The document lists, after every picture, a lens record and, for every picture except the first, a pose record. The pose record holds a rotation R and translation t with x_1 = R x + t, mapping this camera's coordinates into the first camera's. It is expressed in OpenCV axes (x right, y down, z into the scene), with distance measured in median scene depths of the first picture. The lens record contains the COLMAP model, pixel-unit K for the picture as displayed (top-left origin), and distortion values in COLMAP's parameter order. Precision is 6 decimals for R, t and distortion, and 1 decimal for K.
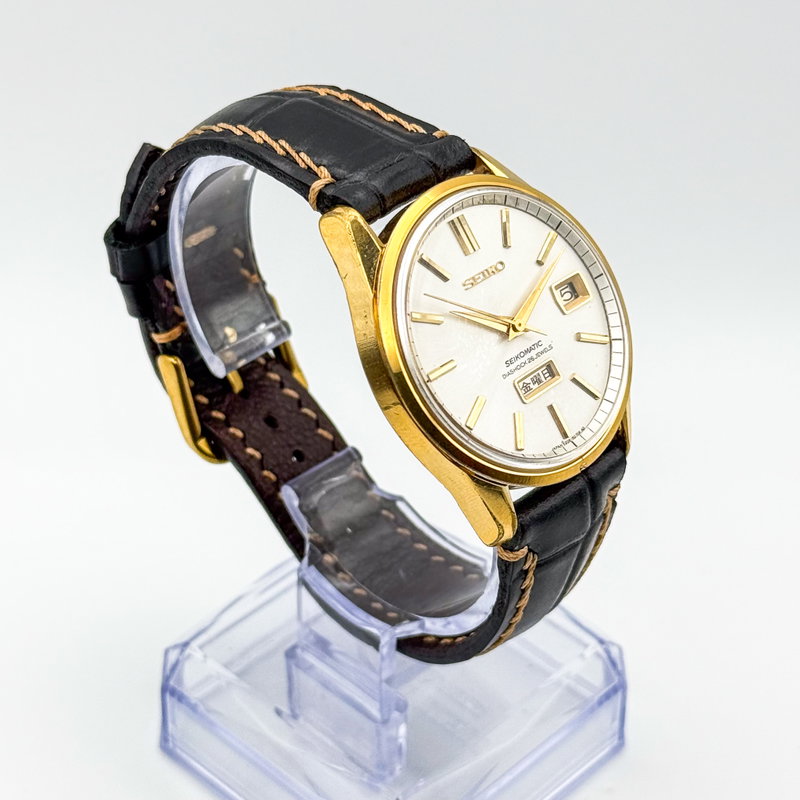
lens RADIAL K [[2501.0, 0, 400.2], [0, 2501.0, 397.7], [0, 0, 1]] dist [0.650150, 0.000000]
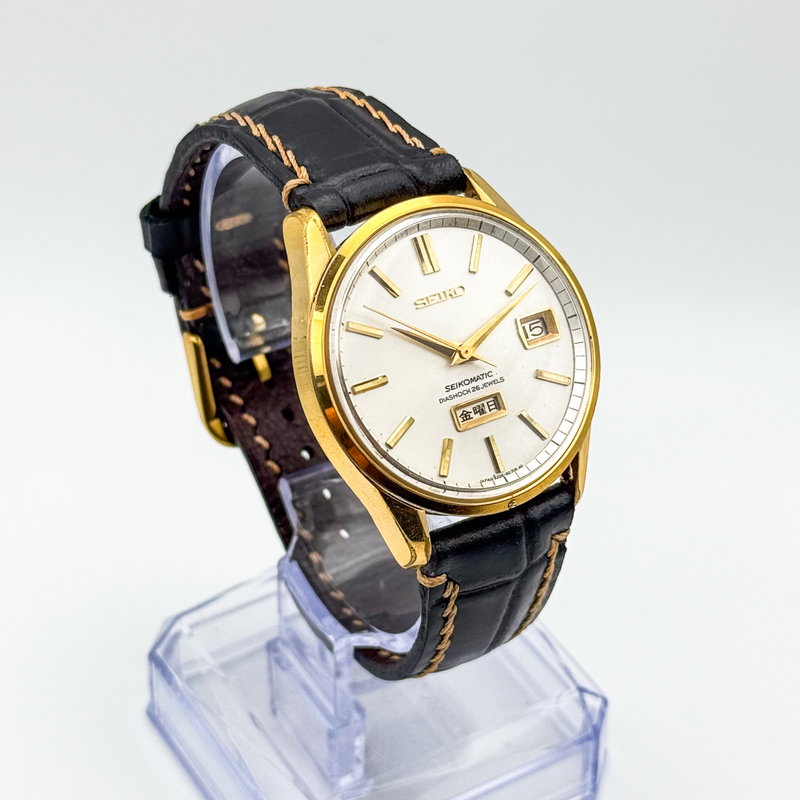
lens RADIAL K [[2501.0, 0, 403.3], [0, 2501.0, 402.3], [0, 0, 1]] dist [0.650150, 0.000000]
pose [[0.963125, 0.153672, -0.220851, 0.235796], [-0.153317, 0.987997, 0.018855, -0.023352], [0.221097, 0.015701, 0.975125, 0.029928]]
